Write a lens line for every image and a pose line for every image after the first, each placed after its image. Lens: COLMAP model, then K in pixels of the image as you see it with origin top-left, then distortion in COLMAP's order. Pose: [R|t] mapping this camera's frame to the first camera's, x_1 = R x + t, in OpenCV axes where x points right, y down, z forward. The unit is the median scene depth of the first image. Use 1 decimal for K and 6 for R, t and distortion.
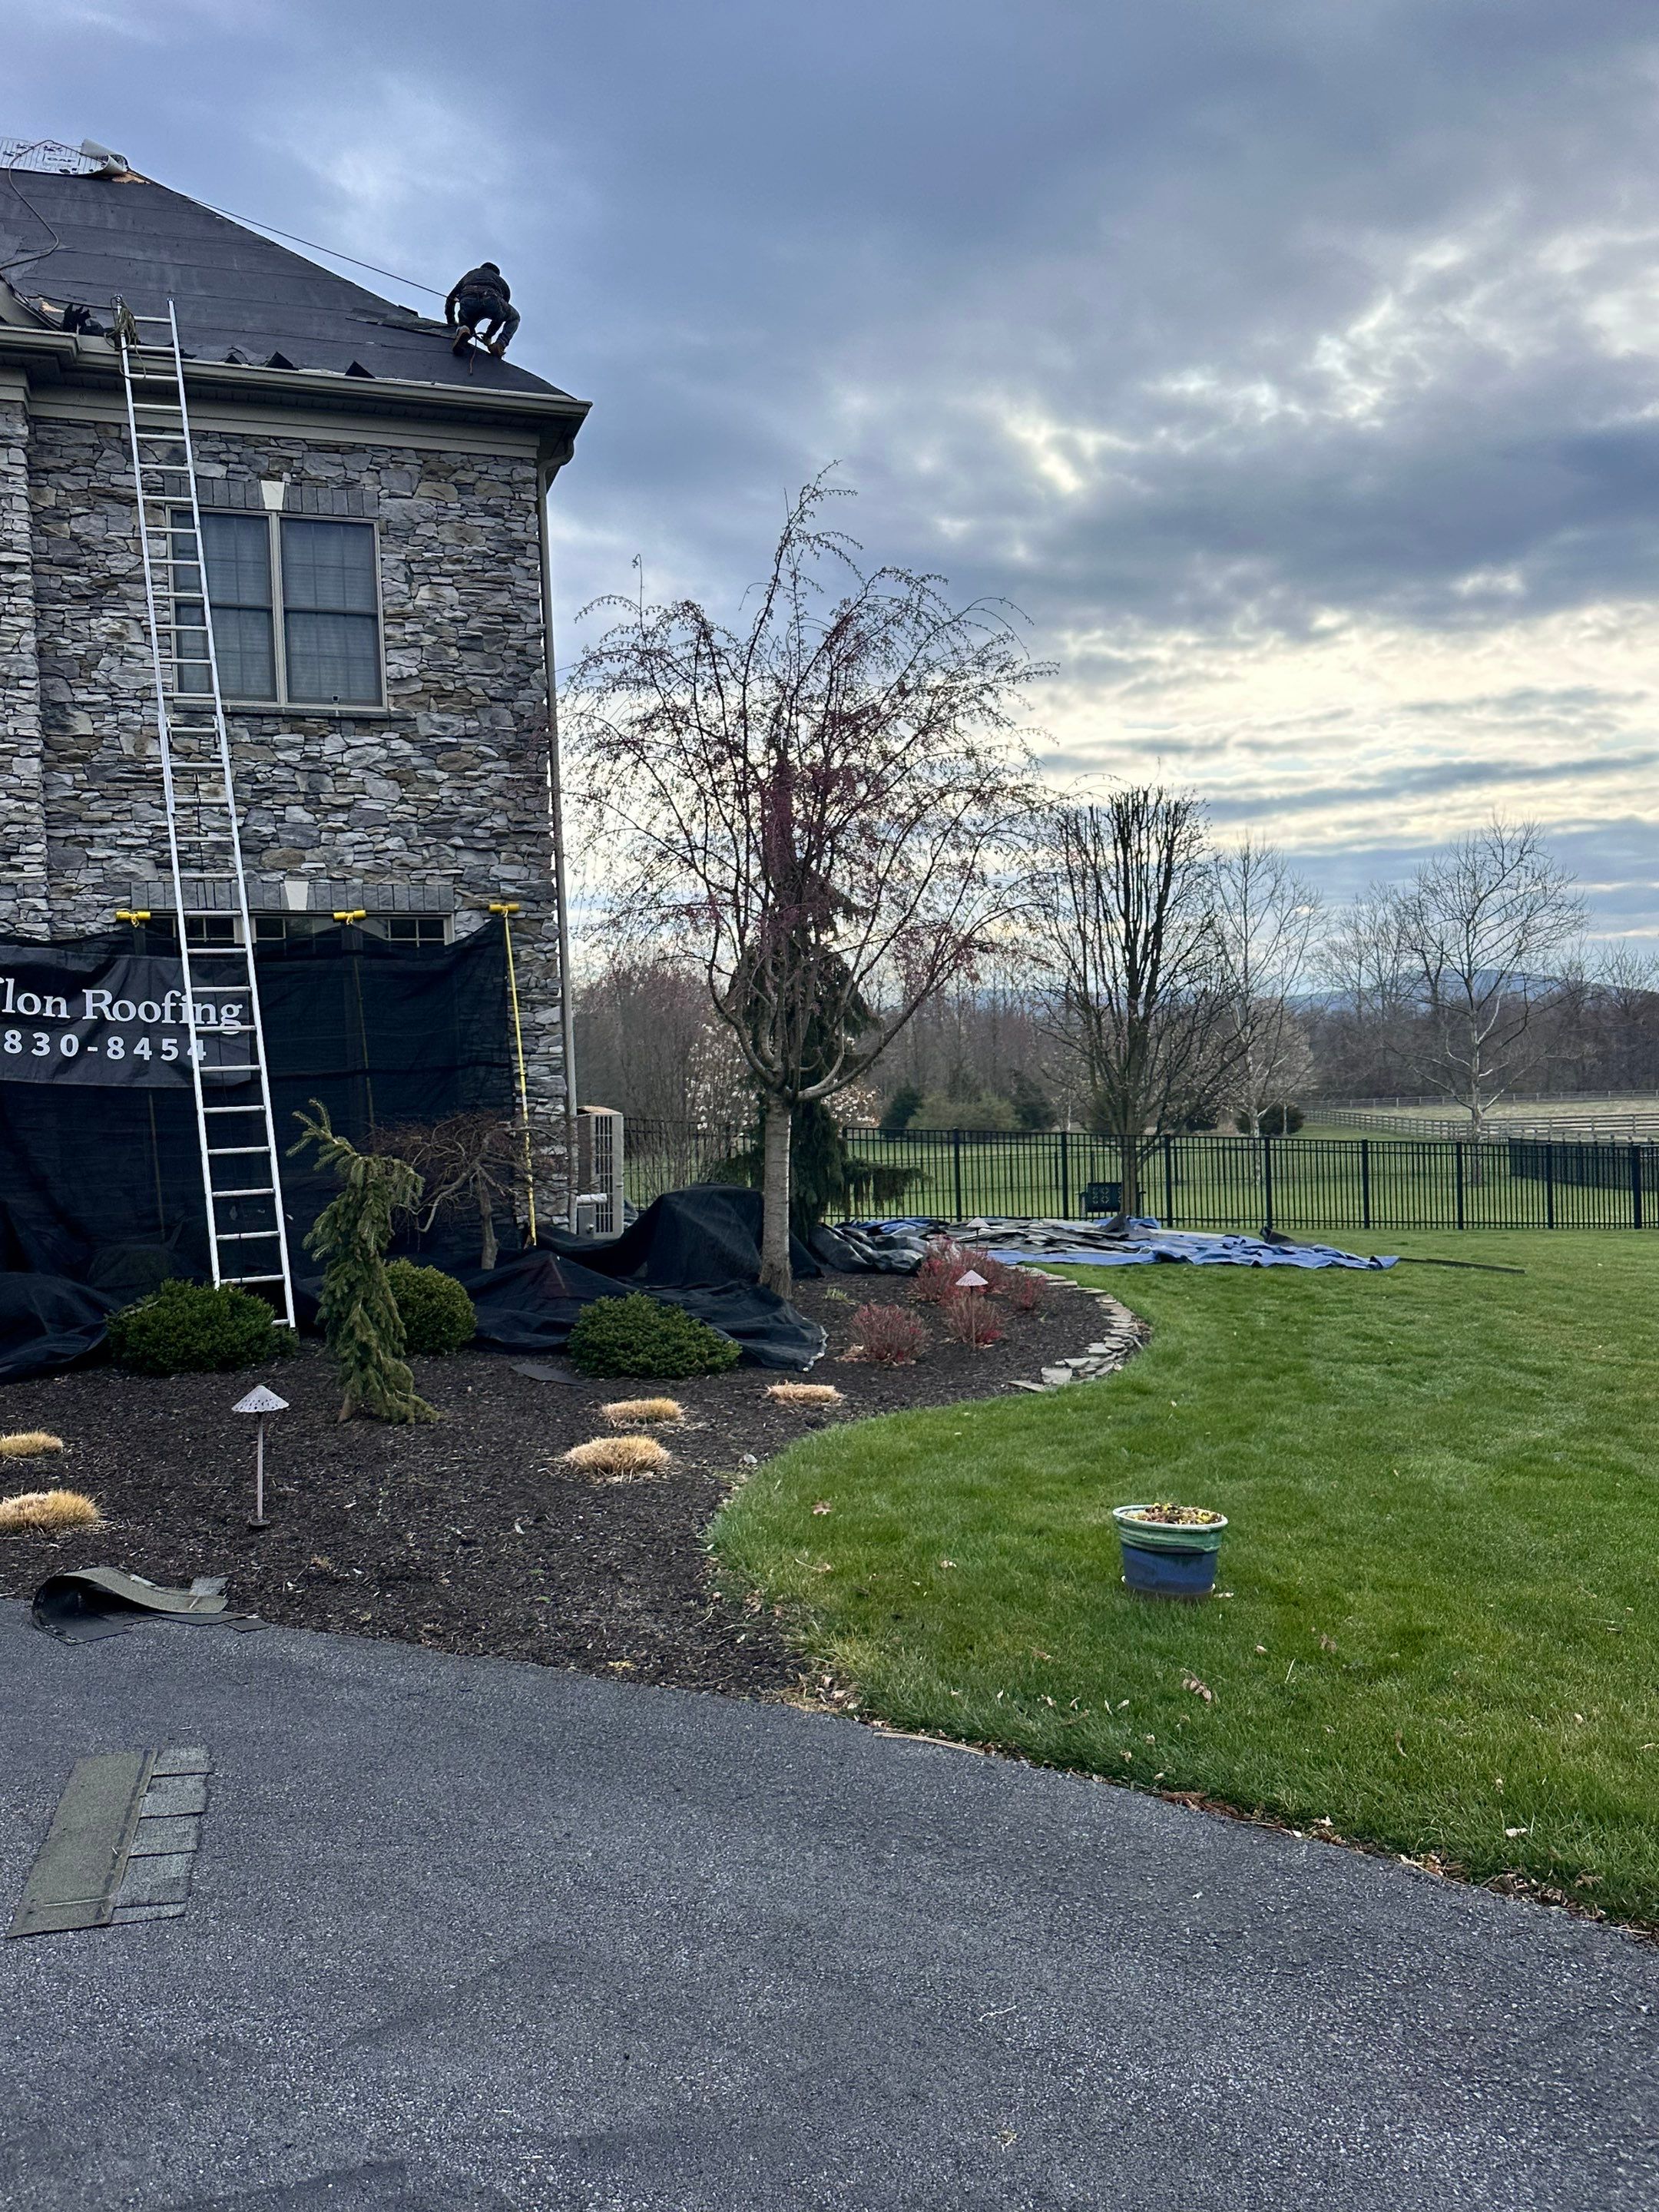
lens RADIAL K [[1699.0, 0, 834.6], [0, 1699.0, 1116.4], [0, 0, 1]] dist [0.215271, -0.471185]
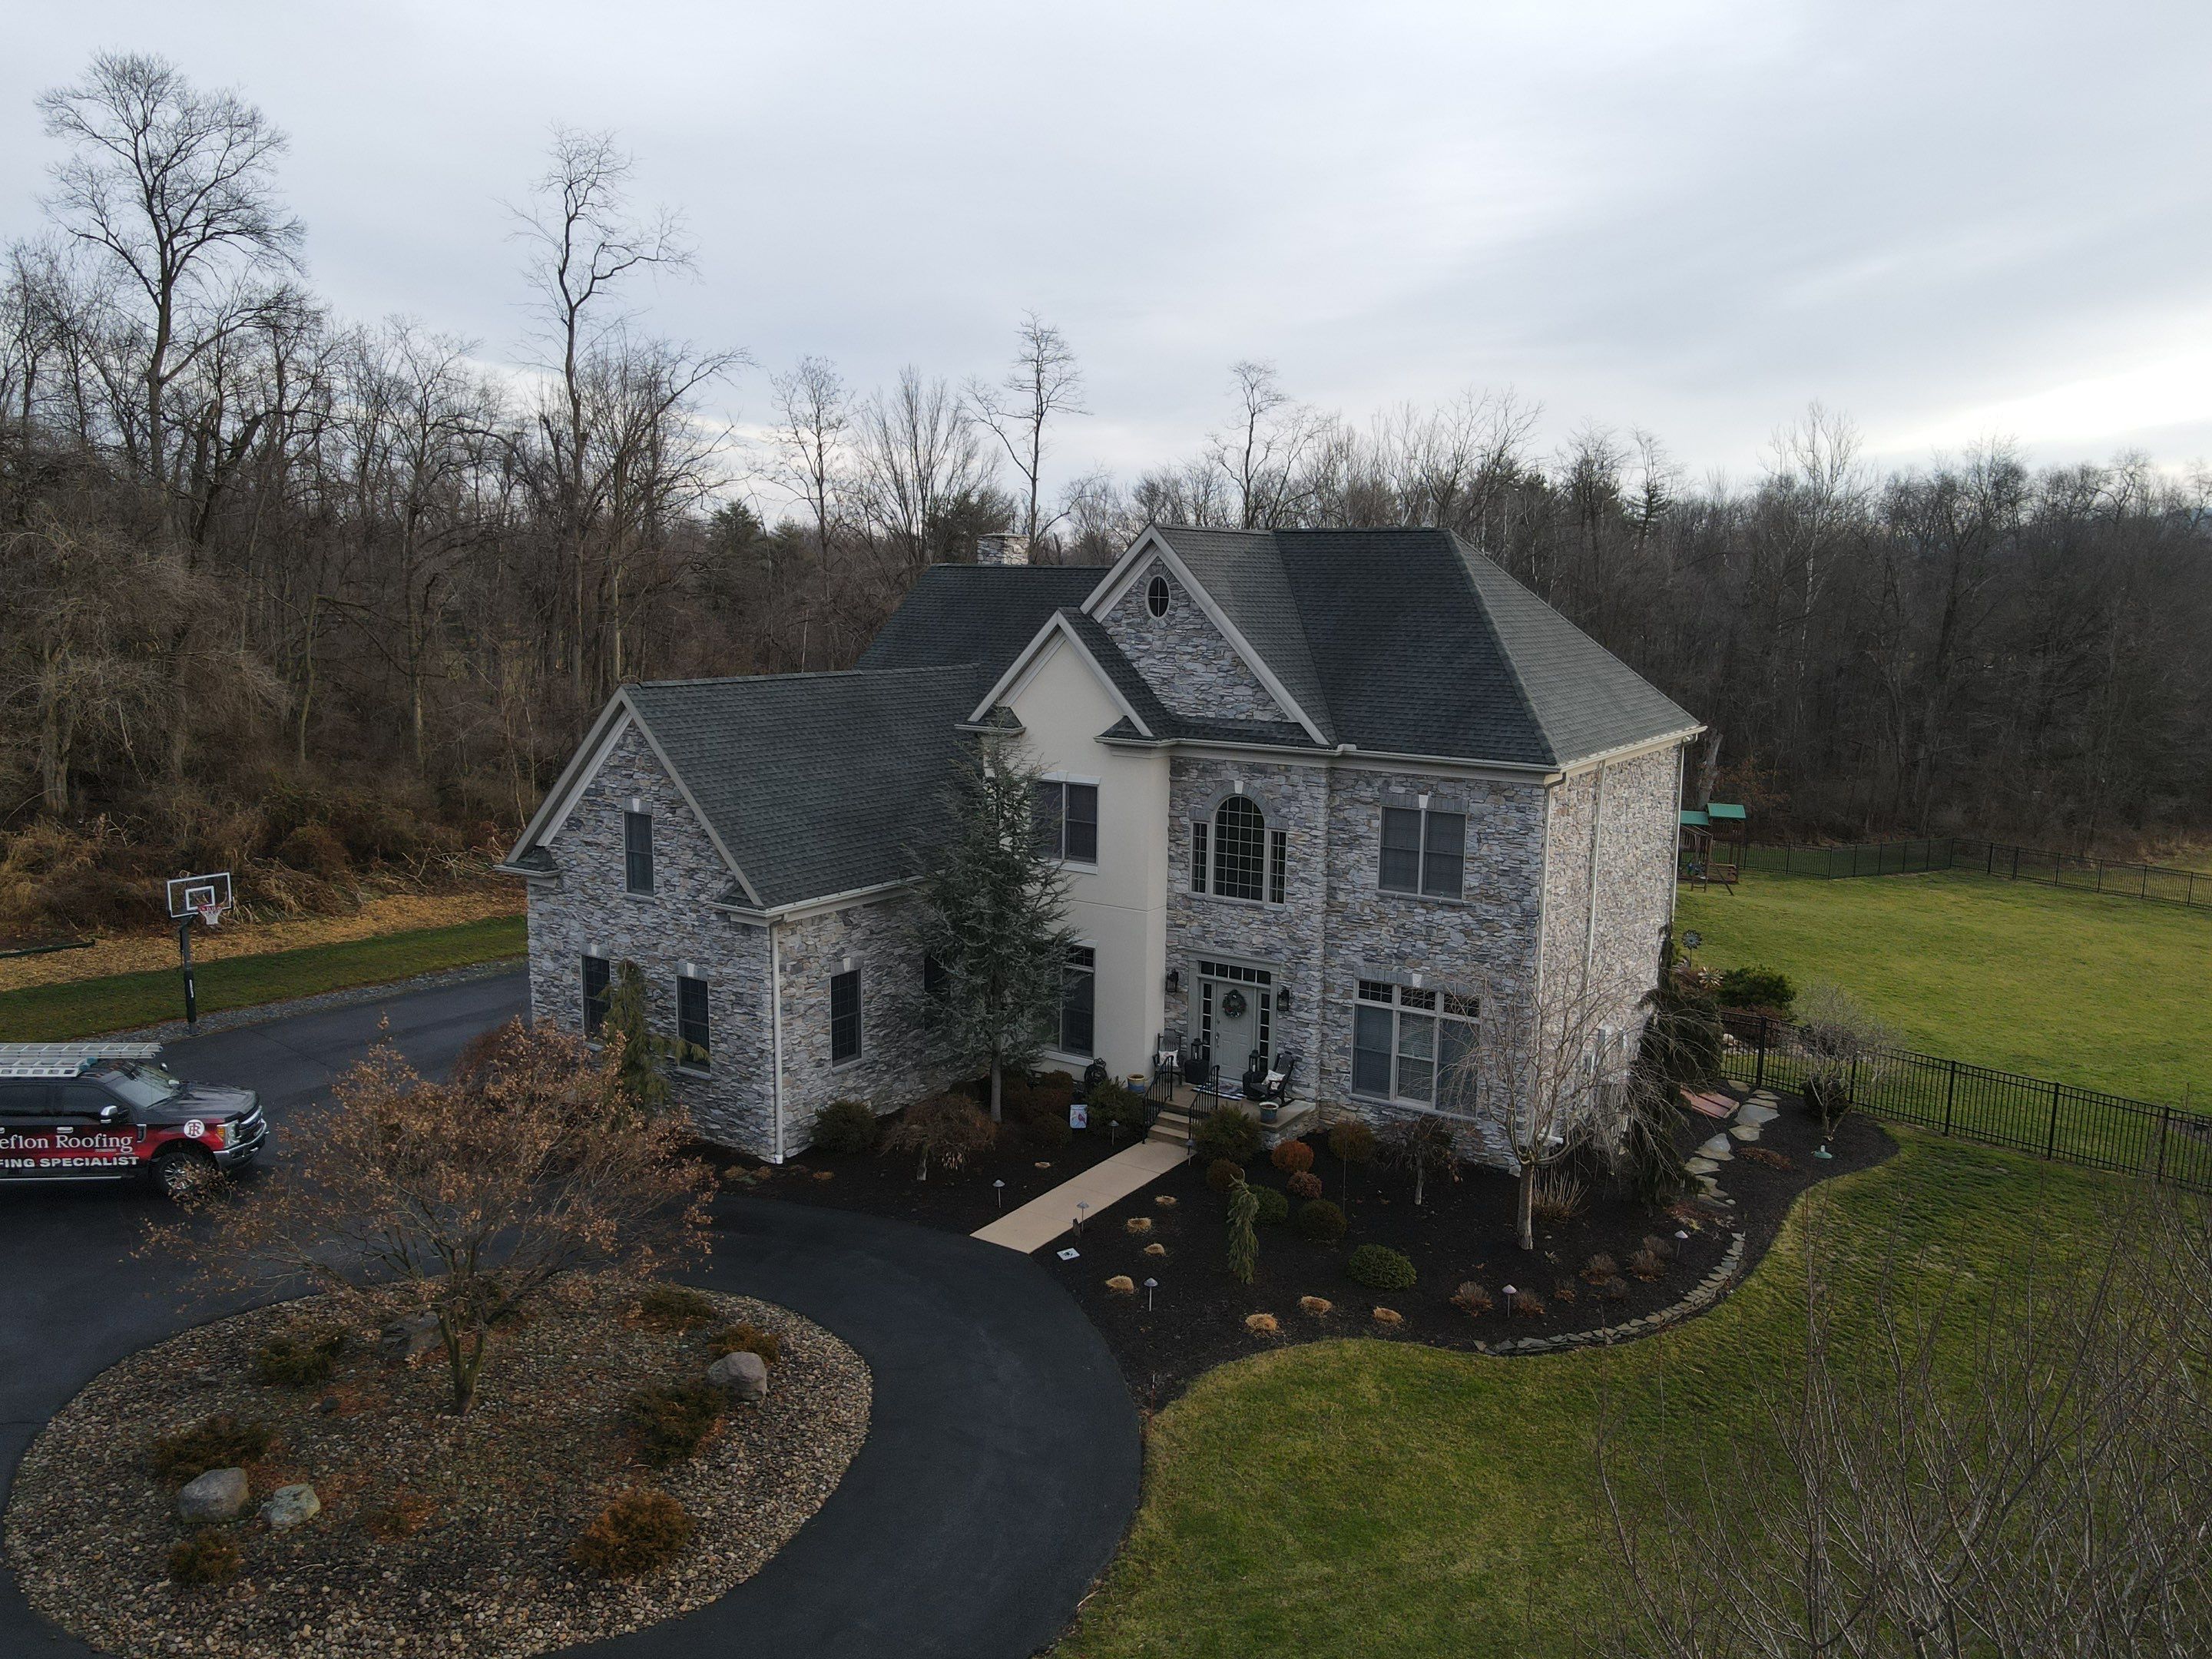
lens RADIAL K [[1629.6, 0, 1094.4], [0, 1629.6, 834.0], [0, 0, 1]] dist [-0.021298, 0.074798]
pose [[0.602121, 0.169367, -0.780234, 1.013970], [-0.046961, 0.983062, 0.177155, -0.653061], [0.797023, -0.070028, 0.599875, -0.543574]]
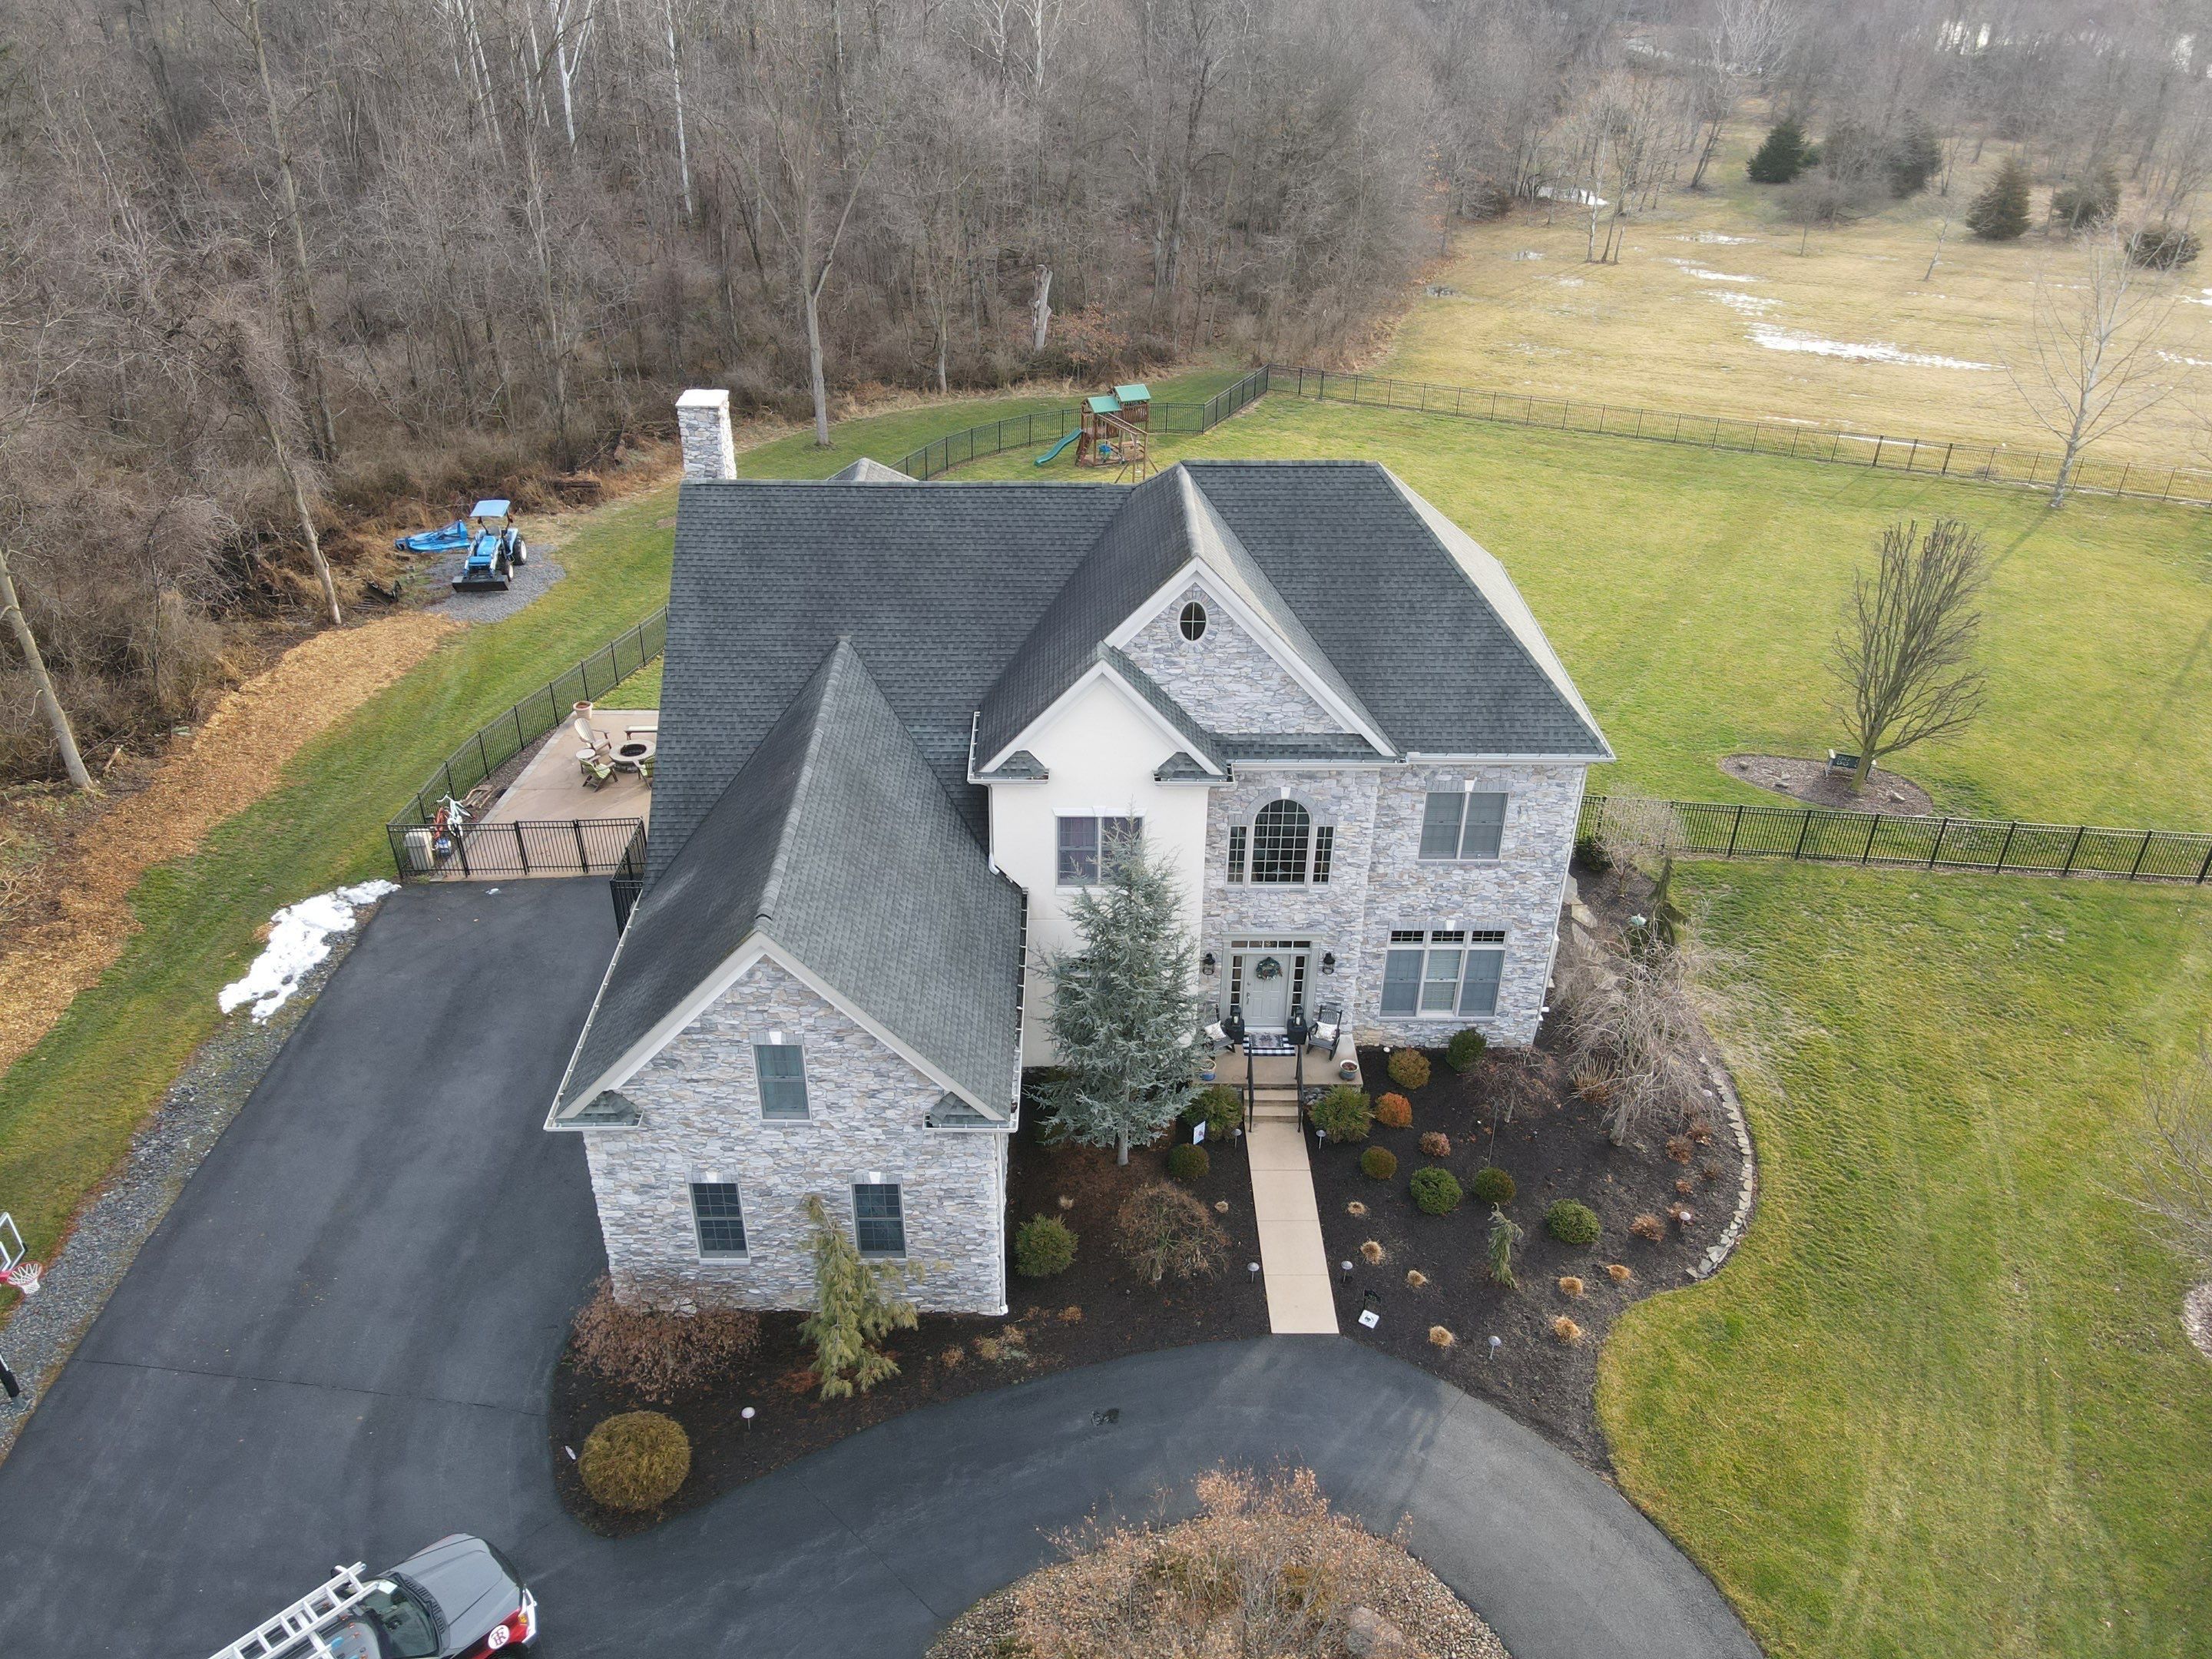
lens RADIAL K [[1627.6, 0, 1099.6], [0, 1627.6, 831.0], [0, 0, 1]] dist [-0.036586, 0.117198]
pose [[0.948275, 0.202316, -0.244627, -0.245057], [-0.049202, 0.854960, 0.516356, -1.404842], [0.313613, -0.477611, 0.820692, -0.982222]]
